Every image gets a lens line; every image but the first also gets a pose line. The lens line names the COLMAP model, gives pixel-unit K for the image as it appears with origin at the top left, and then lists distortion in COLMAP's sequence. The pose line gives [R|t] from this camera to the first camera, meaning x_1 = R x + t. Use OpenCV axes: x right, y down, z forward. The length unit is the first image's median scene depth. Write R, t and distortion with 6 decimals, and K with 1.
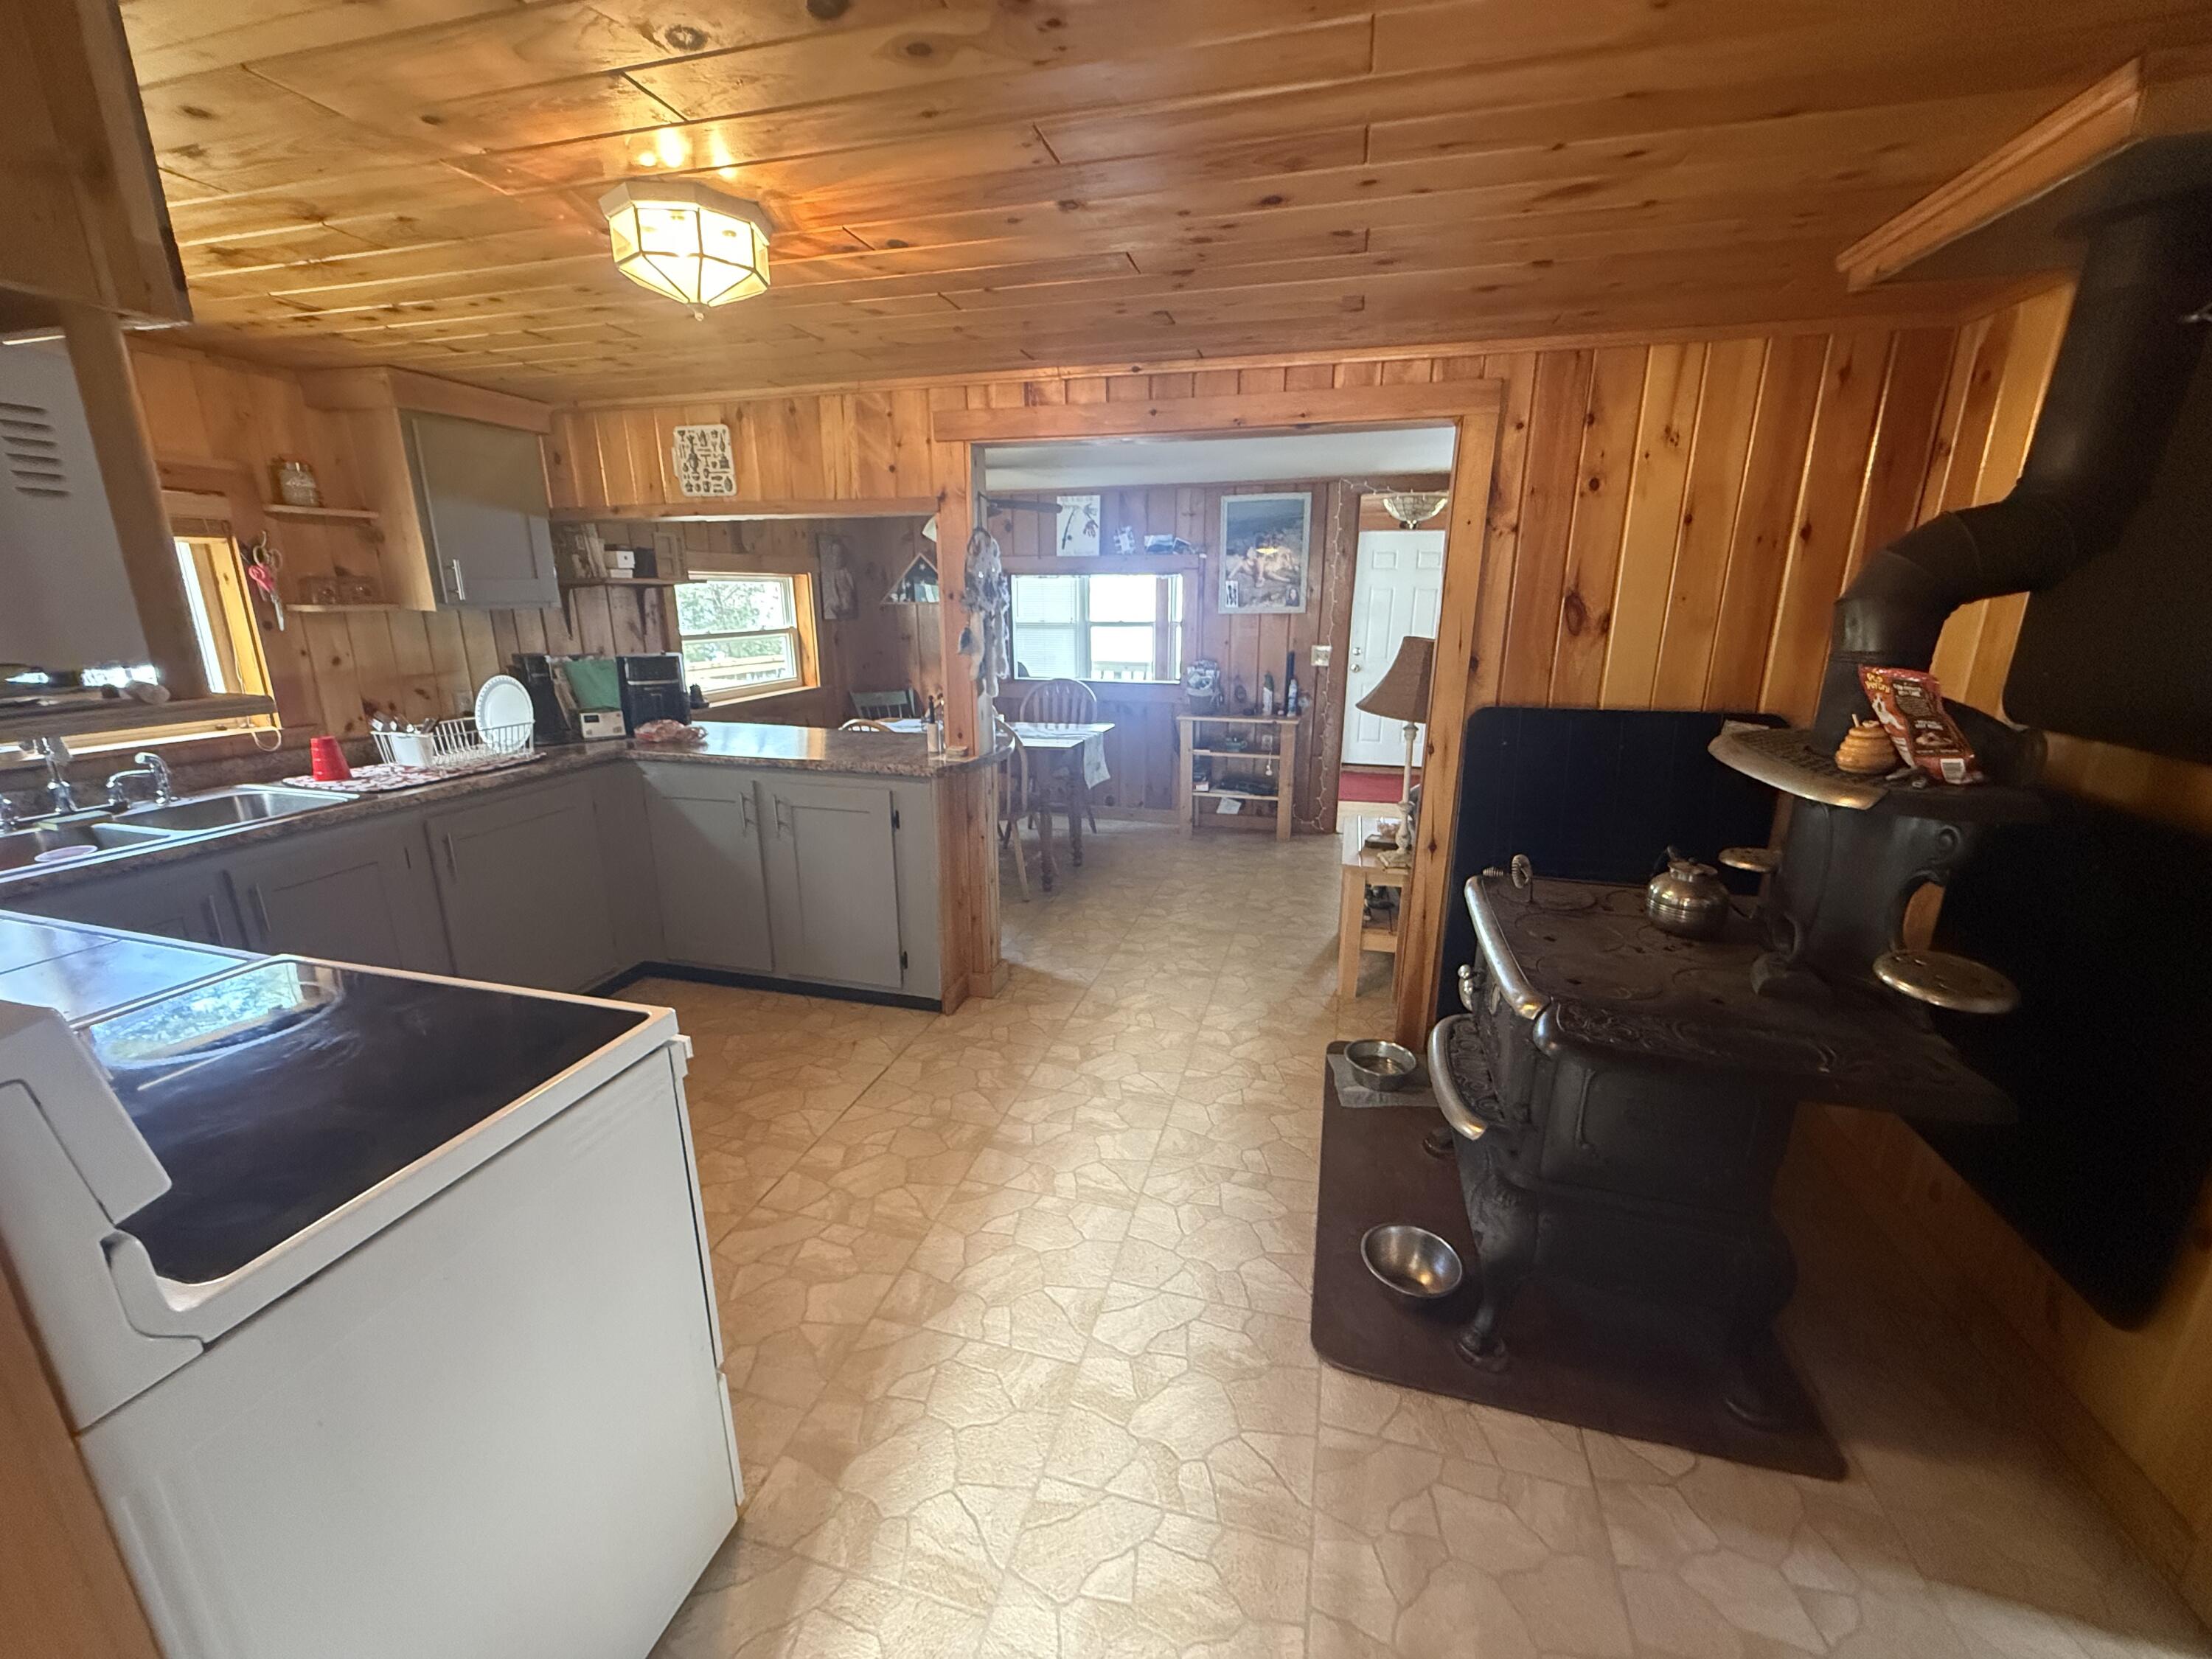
lens RADIAL K [[884.6, 0, 1100.5], [0, 884.6, 835.0], [0, 0, 1]] dist [0.006891, 0.000082]
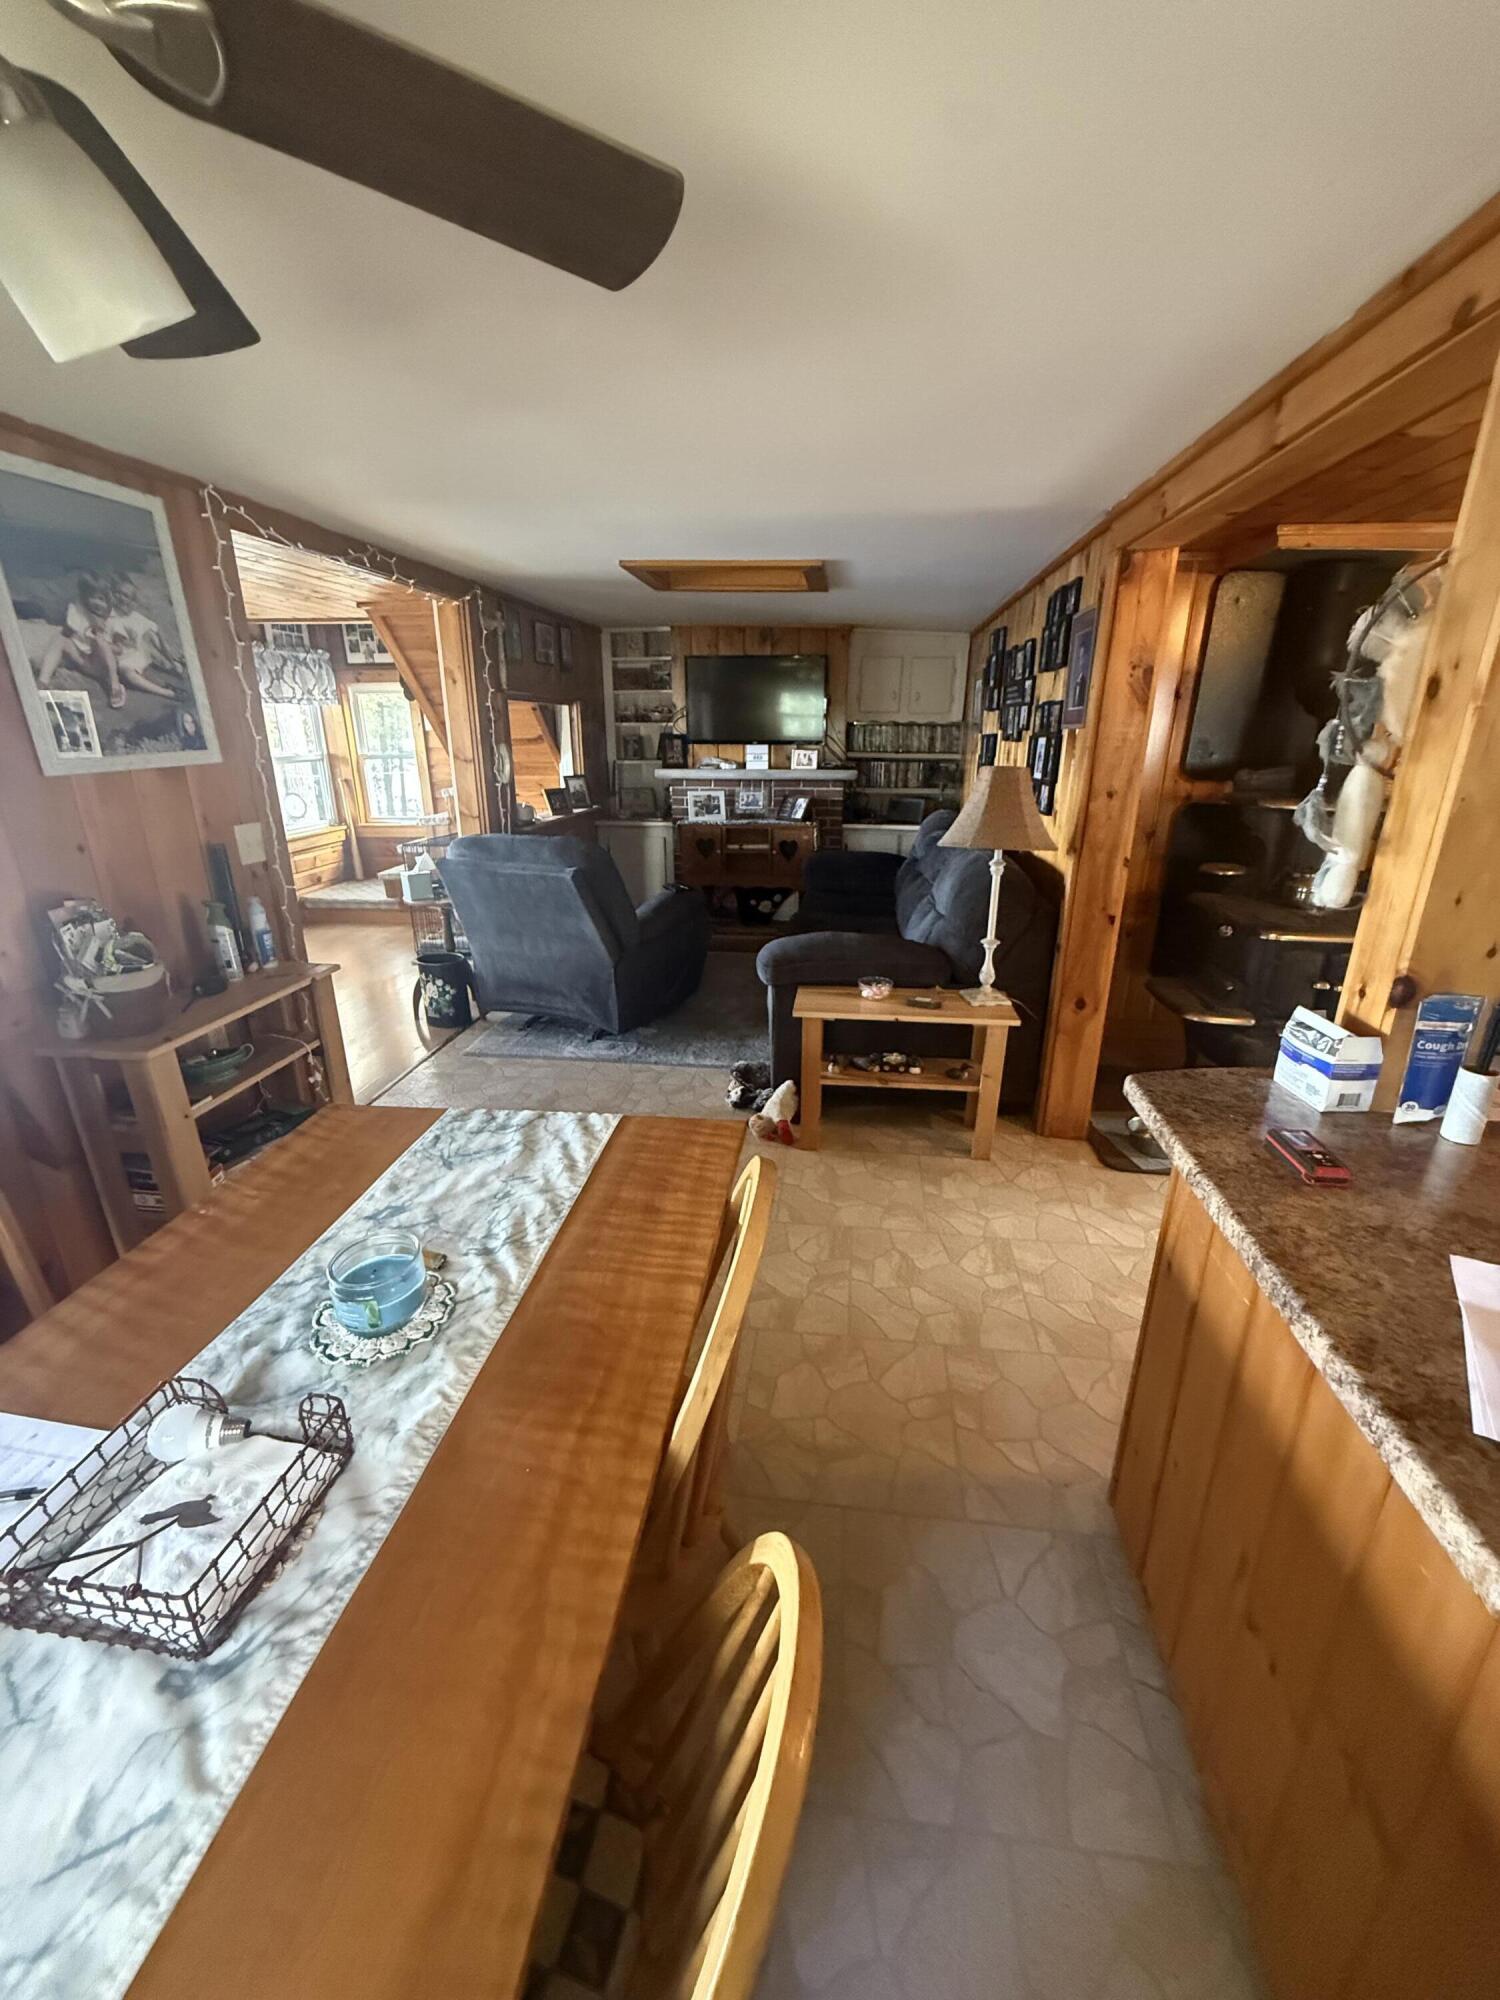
lens RADIAL K [[796.0, 0, 750.0], [0, 796.0, 1000.0], [0, 0, 1]] dist [-0.001944, 0.000085]
pose [[-0.147611, -0.327498, 0.933250, -0.275957], [0.264167, 0.896252, 0.356298, -0.219646], [-0.953114, 0.299127, -0.045782, 0.805969]]
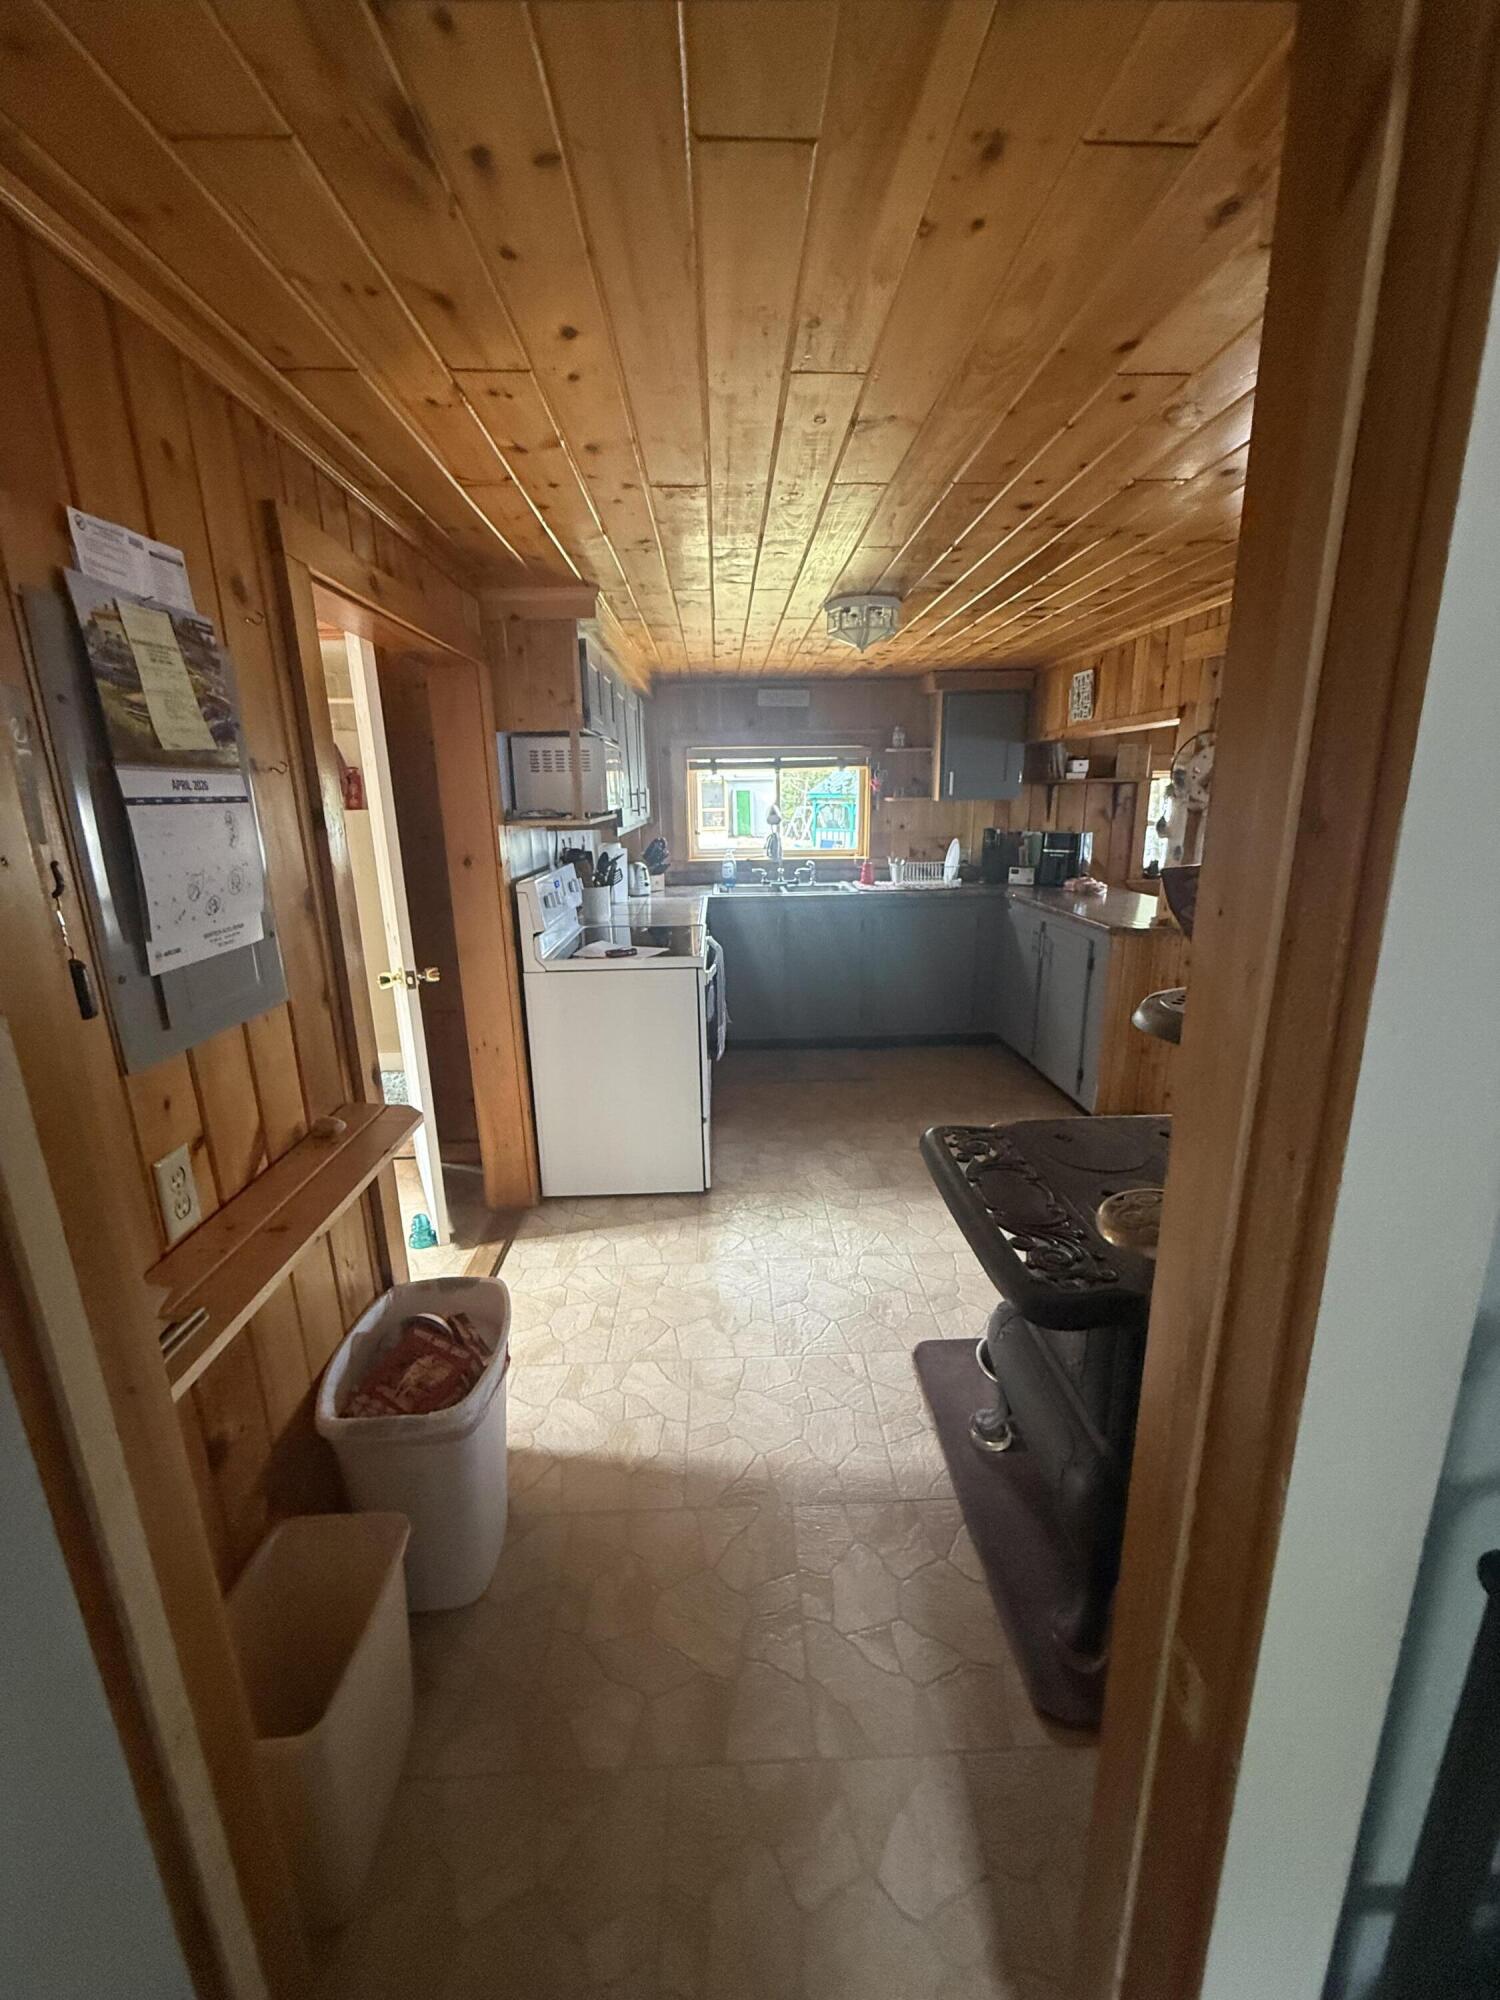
lens RADIAL K [[799.8, 0, 750.0], [0, 799.8, 1000.0], [0, 0, 1]] dist [0.006891, 0.000082]
pose [[0.302897, 0.232041, -0.924343, 0.412208], [-0.238583, 0.957484, 0.162179, -0.021576], [0.922676, 0.171409, 0.345380, 0.087443]]
